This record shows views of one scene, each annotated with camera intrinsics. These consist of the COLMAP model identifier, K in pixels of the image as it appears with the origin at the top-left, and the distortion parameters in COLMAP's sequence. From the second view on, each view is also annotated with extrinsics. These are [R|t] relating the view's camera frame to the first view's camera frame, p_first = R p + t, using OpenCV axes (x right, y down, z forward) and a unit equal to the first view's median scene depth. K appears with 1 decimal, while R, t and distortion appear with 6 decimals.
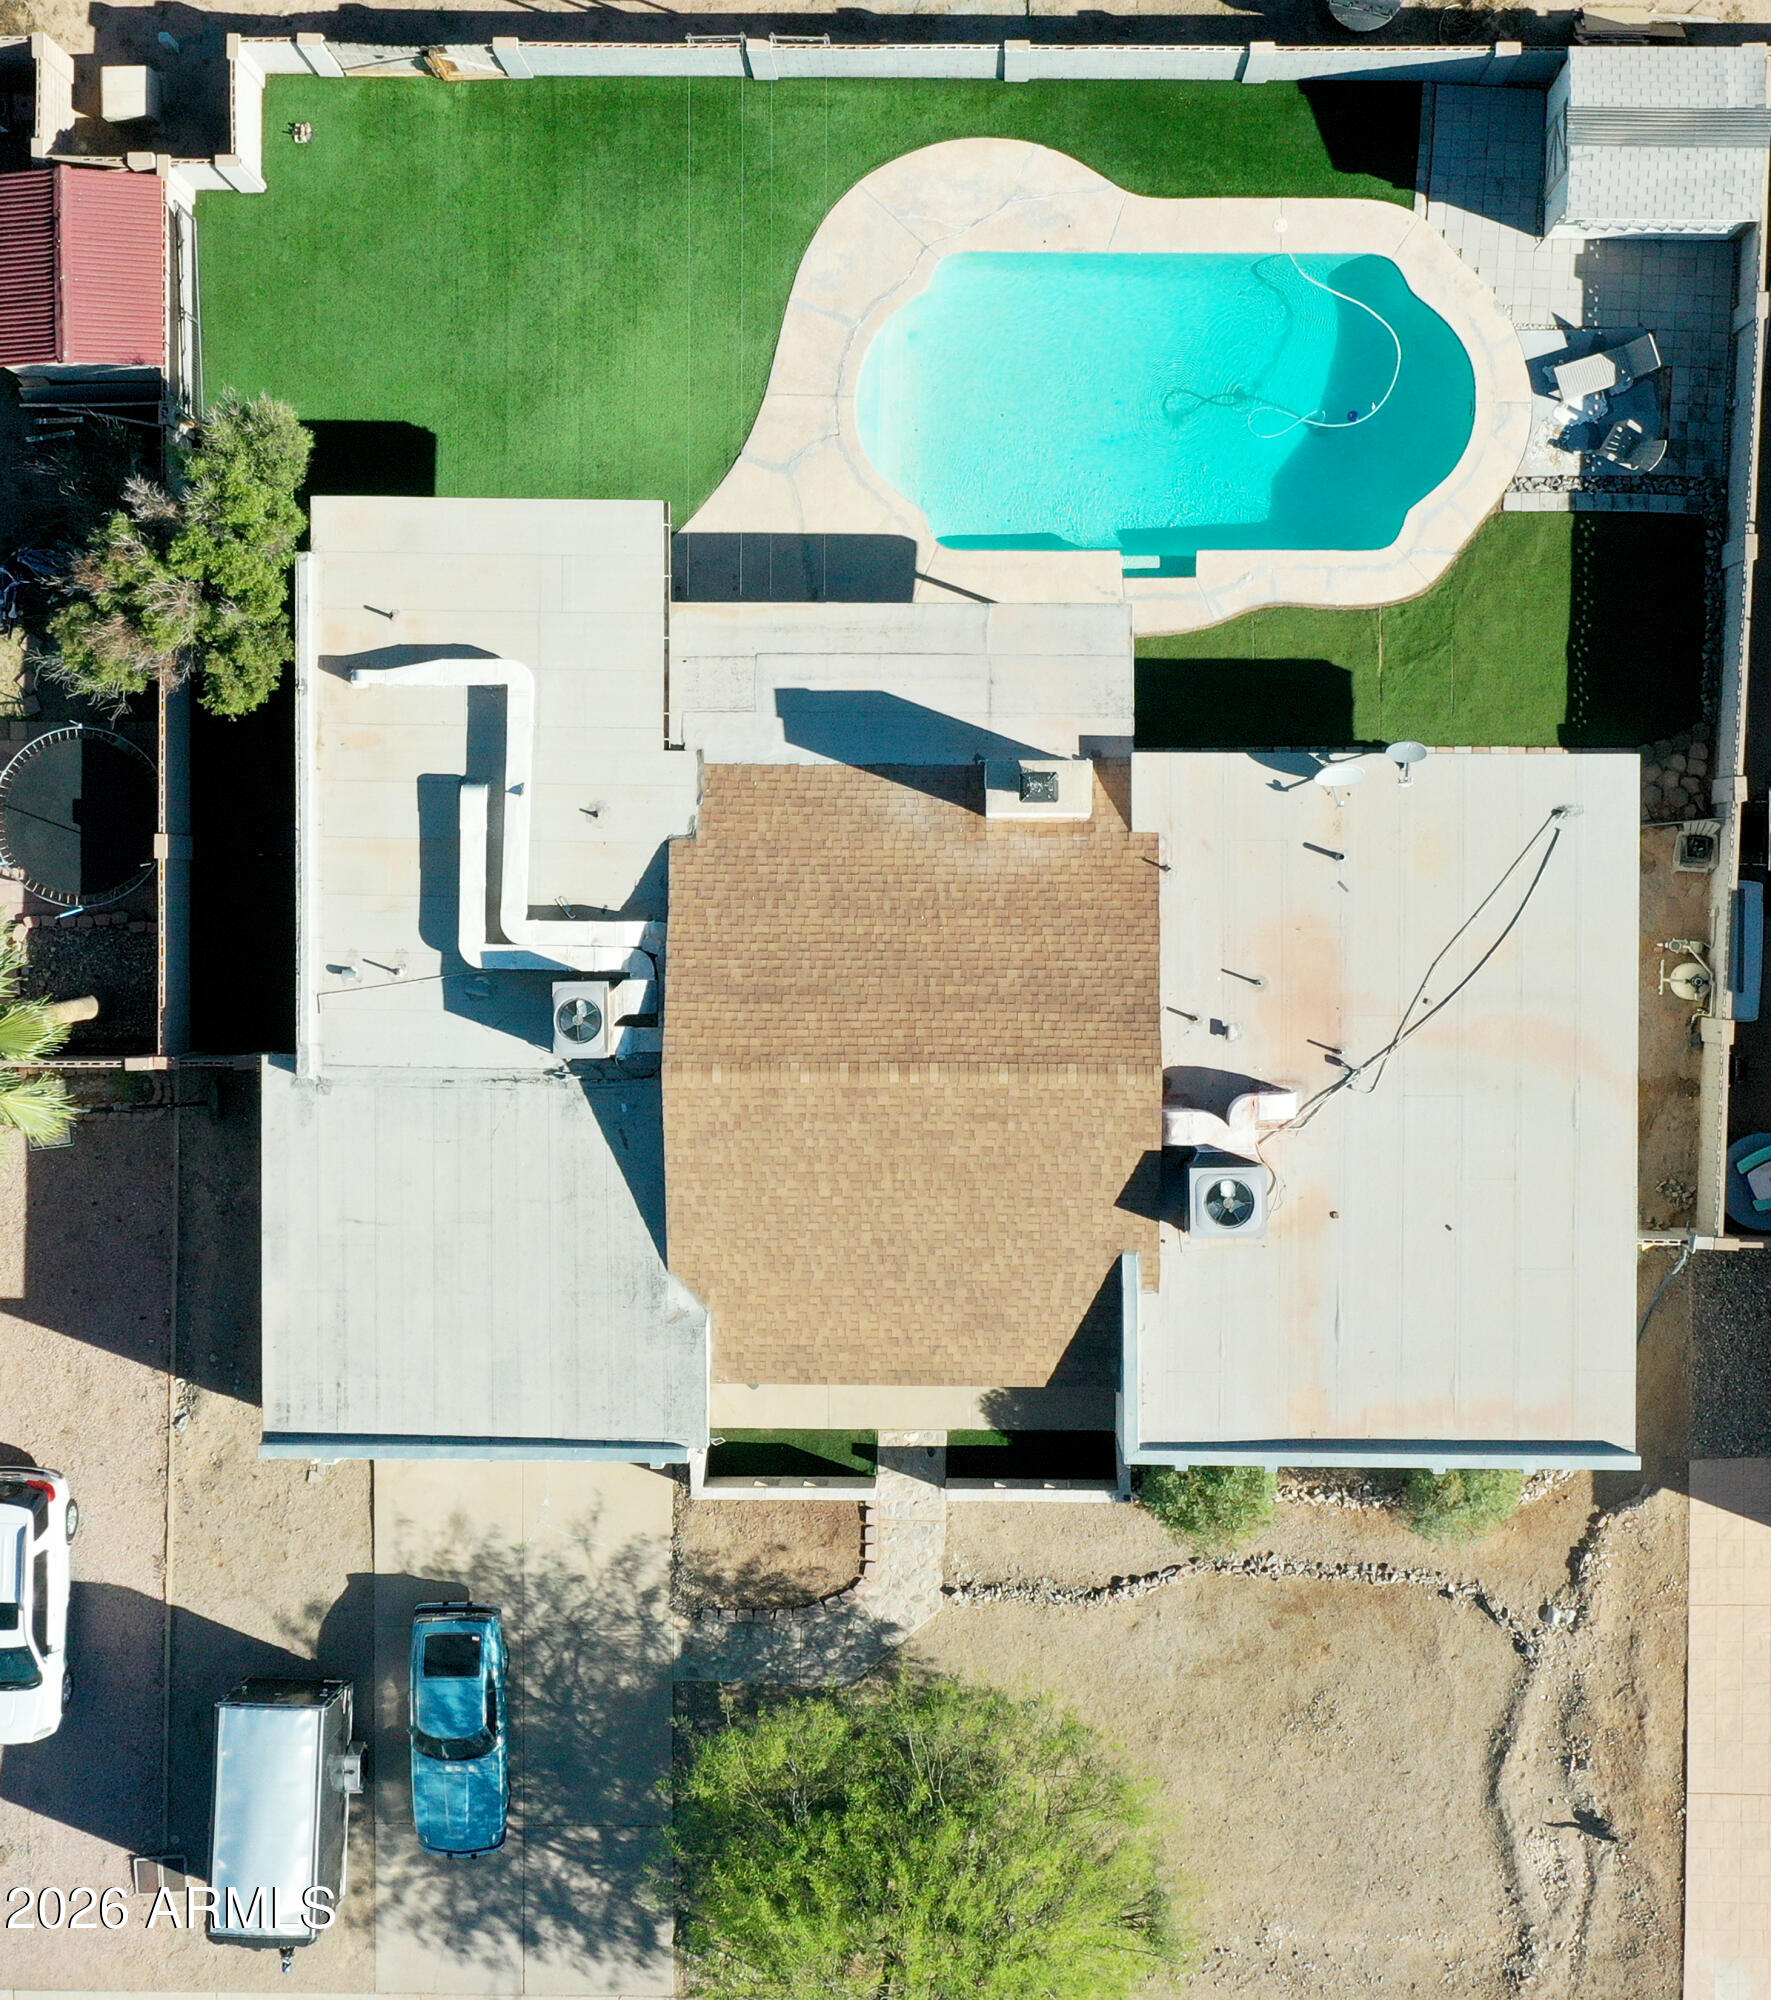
lens RADIAL K [[3044.3, 0, 925.3], [0, 3044.3, 954.0], [0, 0, 1]] dist [0.021822, 0.000000]
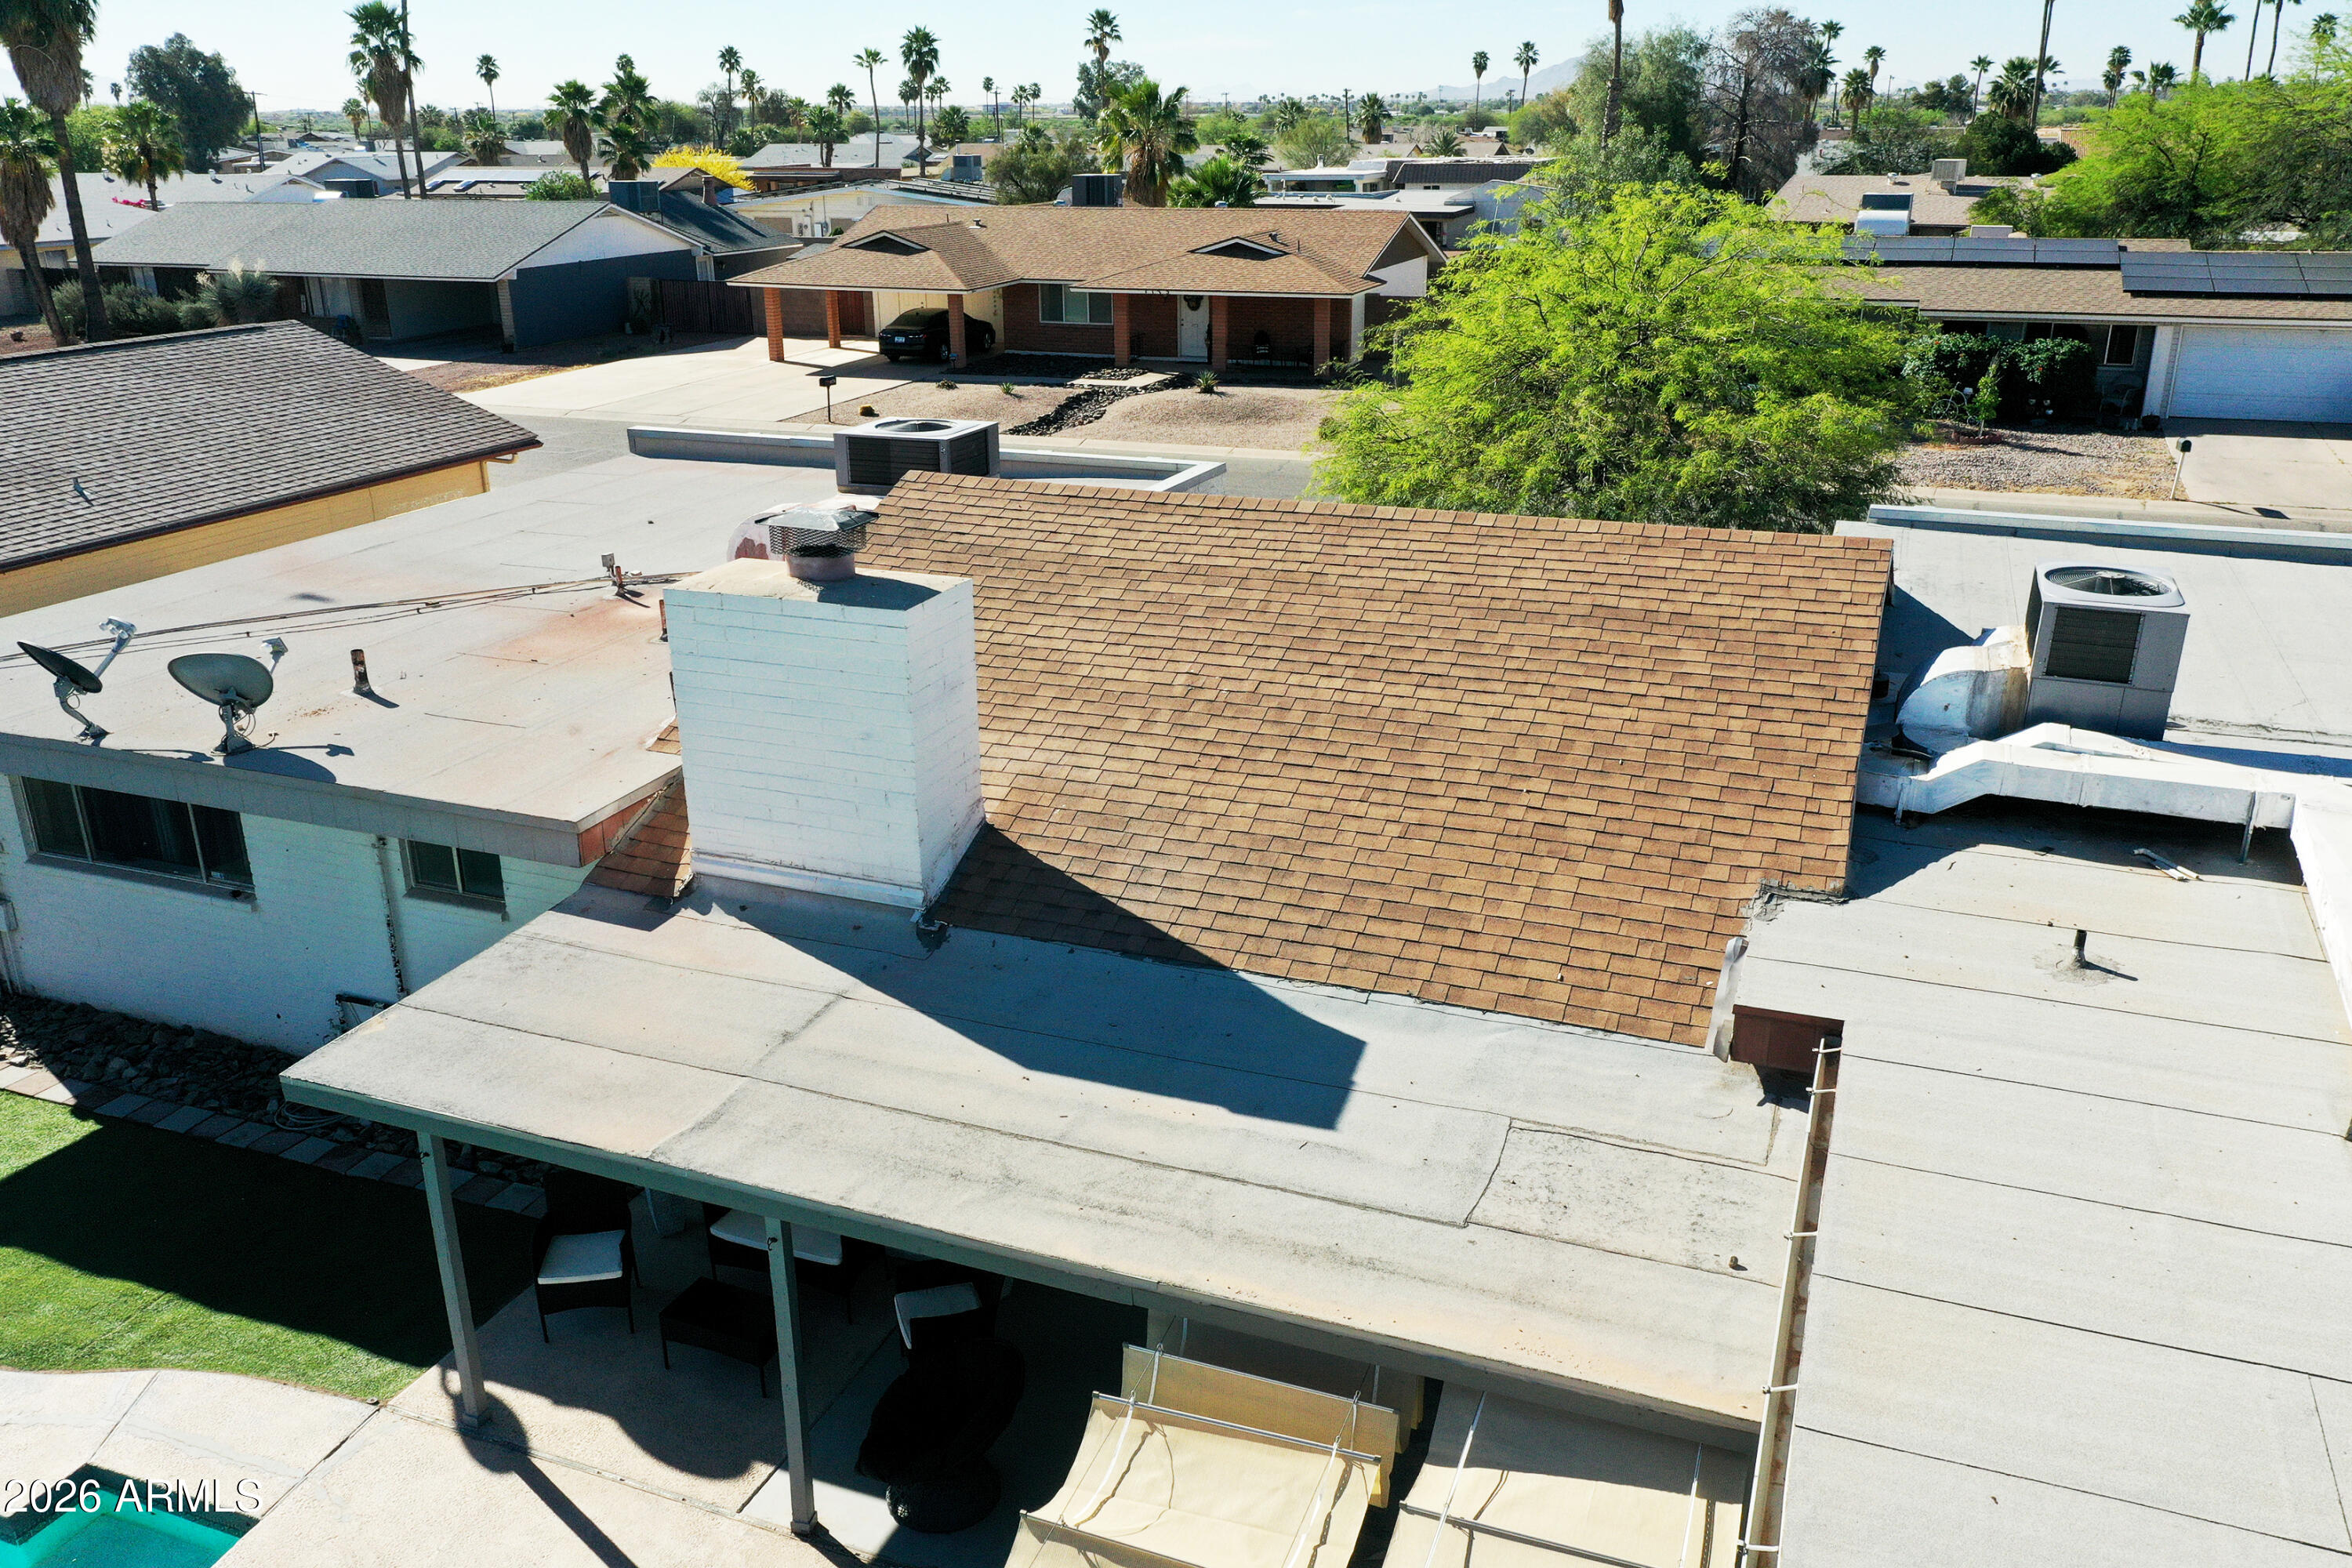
lens RADIAL K [[1865.2, 0, 1175.9], [0, 1865.2, 788.8], [0, 0, 1]] dist [0.012714, 0.002348]
pose [[-0.928620, -0.096662, 0.358220, -0.084130], [0.369407, -0.331138, 0.868266, -0.231123], [0.034691, 0.938618, 0.343209, 0.869486]]
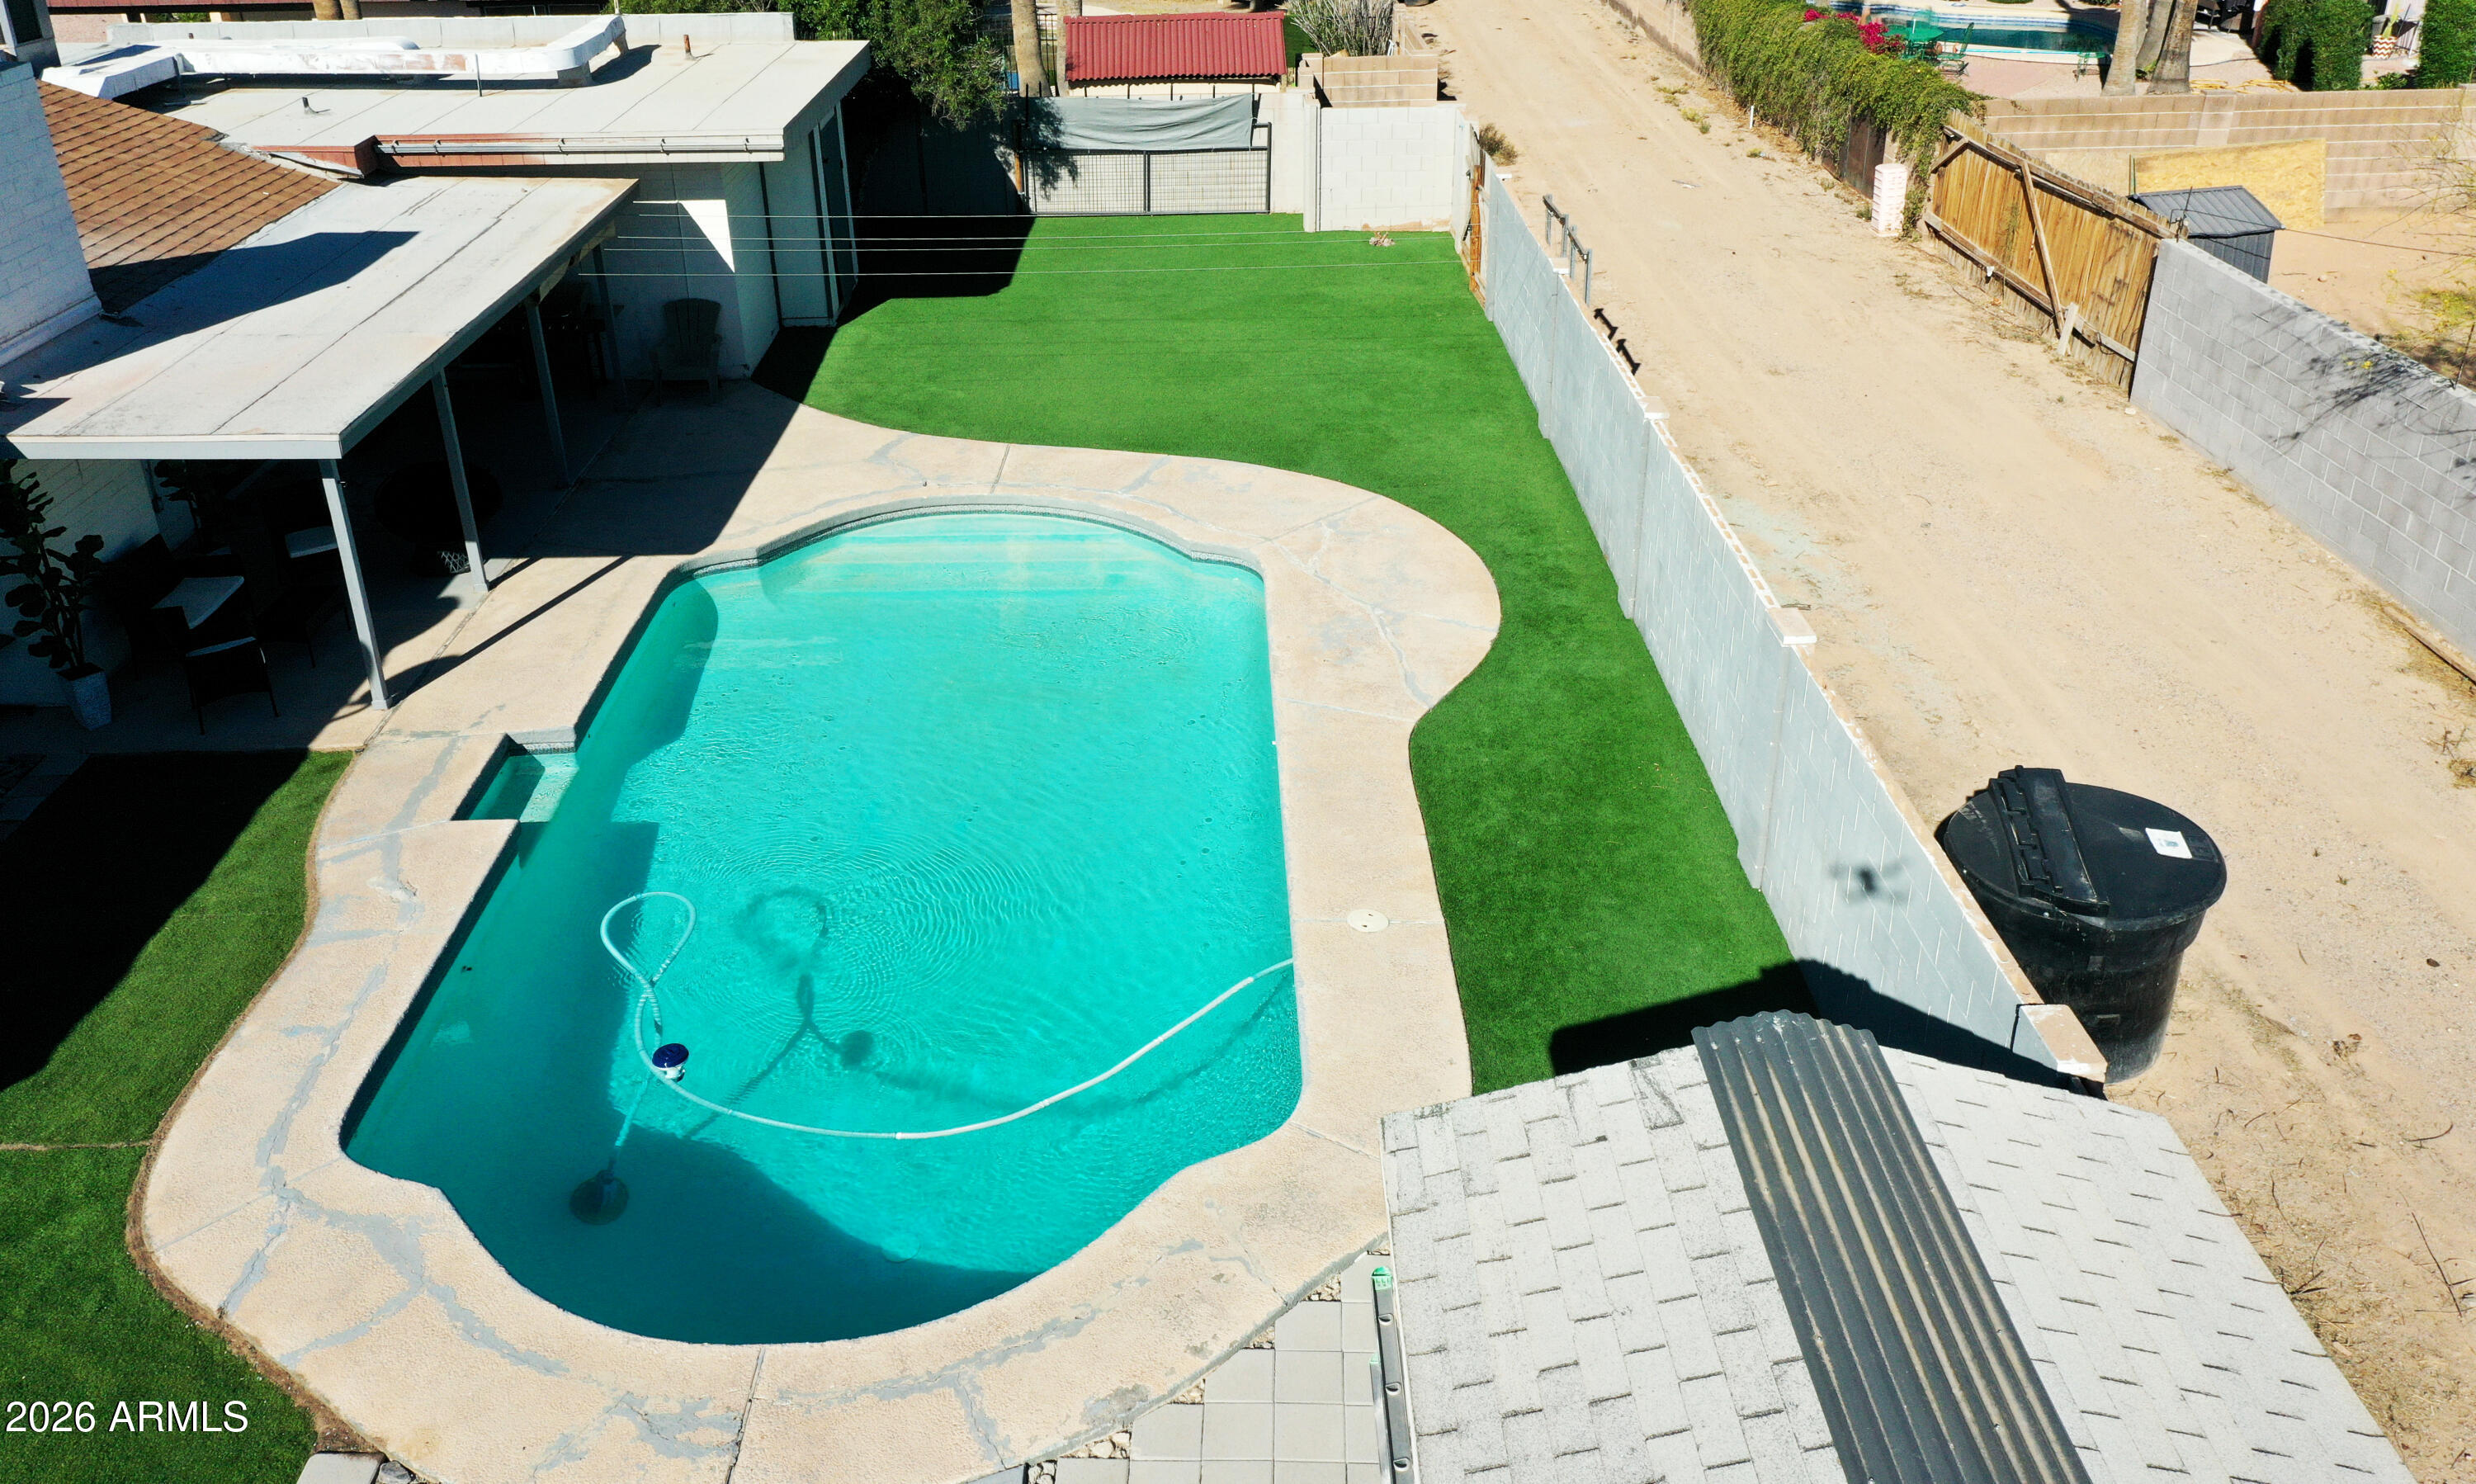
lens RADIAL K [[1960.9, 0, 1239.0], [0, 1960.9, 666.2], [0, 0, 1]] dist [0.005478, 0.010970]
pose [[0.030233, 0.461110, -0.886828, 0.306015], [-0.999538, 0.016637, -0.025425, -0.218725], [0.003031, 0.887187, 0.461400, 0.868802]]
